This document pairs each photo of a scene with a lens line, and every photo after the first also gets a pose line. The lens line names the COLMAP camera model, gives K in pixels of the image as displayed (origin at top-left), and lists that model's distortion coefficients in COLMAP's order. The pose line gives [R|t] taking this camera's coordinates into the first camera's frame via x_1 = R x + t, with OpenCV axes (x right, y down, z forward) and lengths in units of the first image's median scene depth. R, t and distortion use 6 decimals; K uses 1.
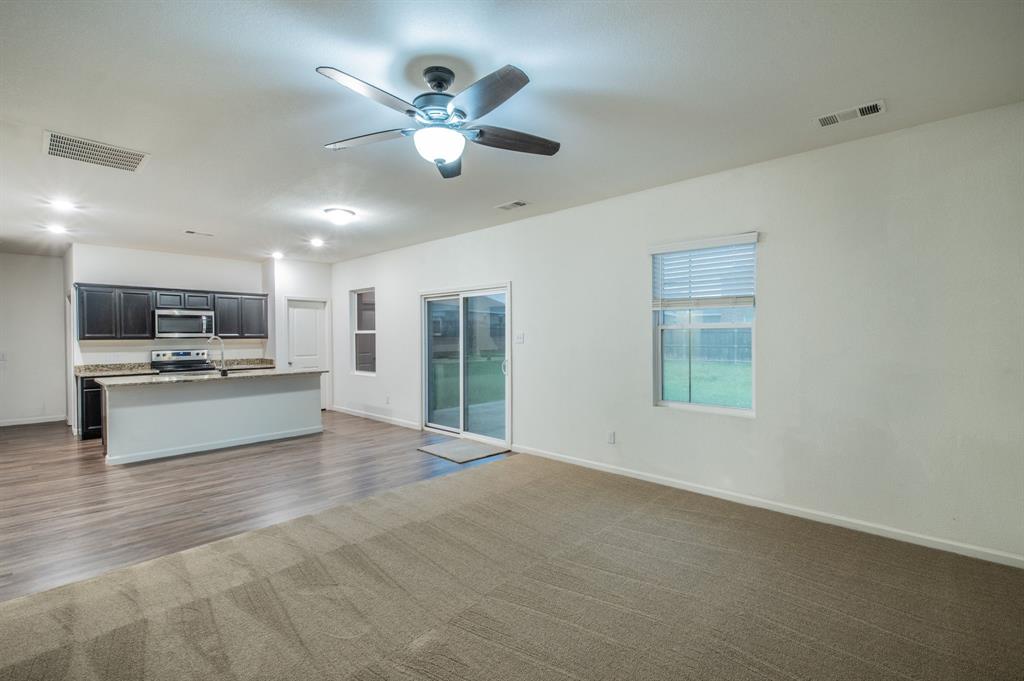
lens RADIAL K [[465.3, 0, 501.5], [0, 465.3, 343.4], [0, 0, 1]] dist [0.001538, -0.001506]
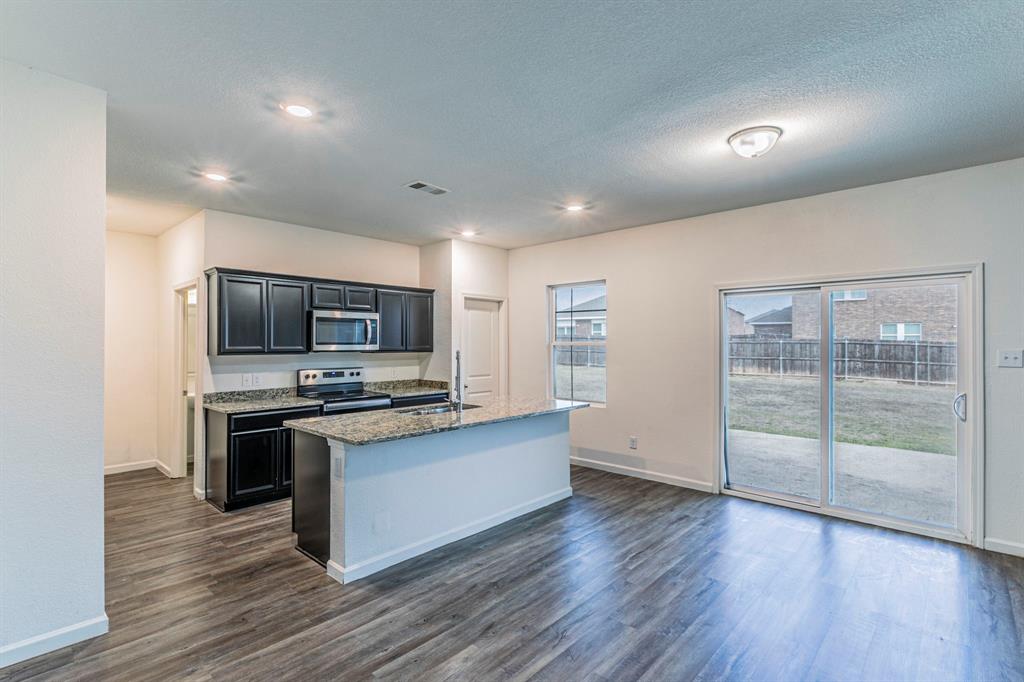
lens RADIAL K [[492.3, 0, 490.2], [0, 492.3, 340.2], [0, 0, 1]] dist [0.005213, 0.000356]
pose [[0.999978, 0.005935, -0.003121, -0.458351], [-0.006008, 0.999693, -0.024031, -0.012036], [0.002977, 0.024050, 0.999706, 0.271839]]
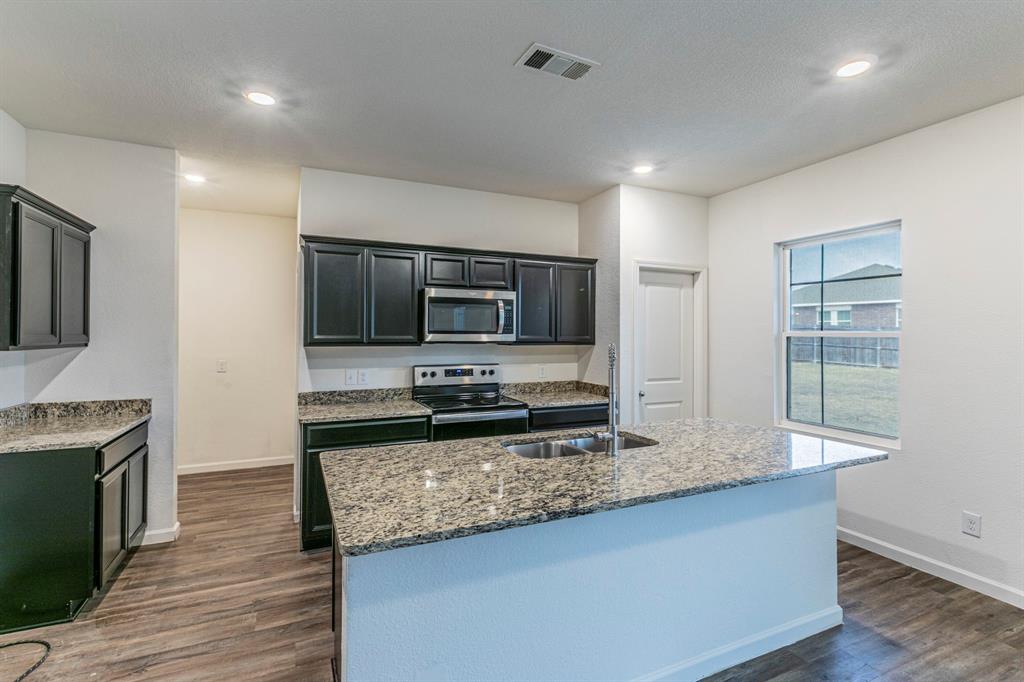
lens RADIAL K [[465.3, 0, 494.3], [0, 465.3, 331.4], [0, 0, 1]] dist [0.001538, -0.001506]
pose [[0.923157, 0.008260, -0.384336, -0.451318], [-0.016682, 0.999688, -0.018584, -0.015190], [0.384062, 0.023568, 0.923006, 0.529297]]
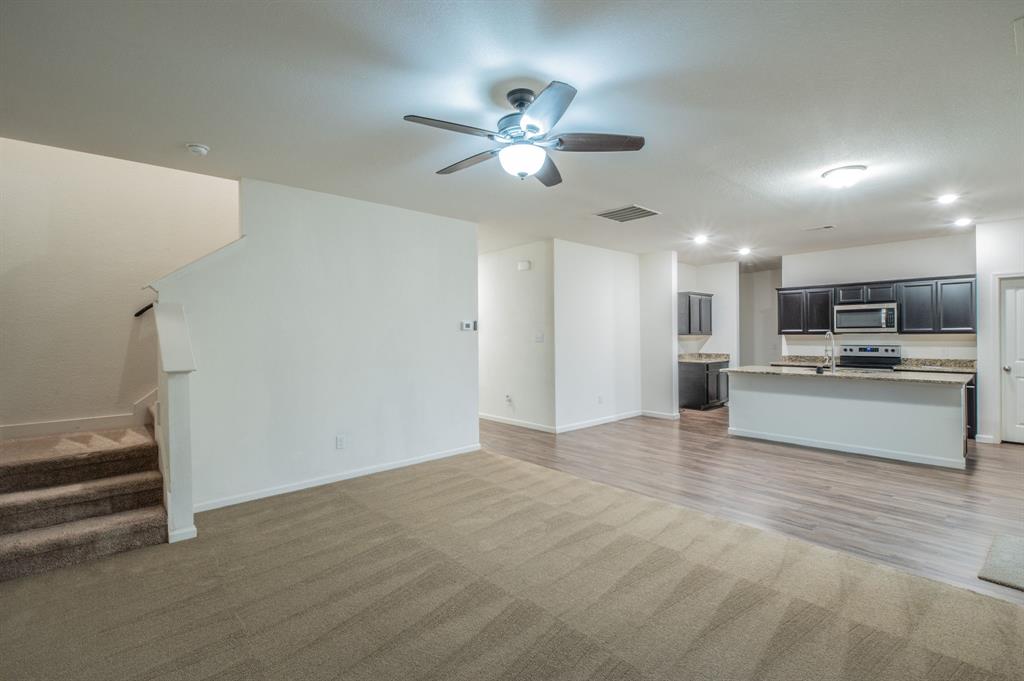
lens RADIAL K [[465.3, 0, 525.5], [0, 465.3, 331.6], [0, 0, 1]] dist [0.001538, -0.001506]
pose [[-0.080241, -0.000673, -0.996775, 0.327682], [-0.008820, 0.999961, 0.000035, -0.008469], [0.996736, 0.008794, -0.080244, 0.376827]]
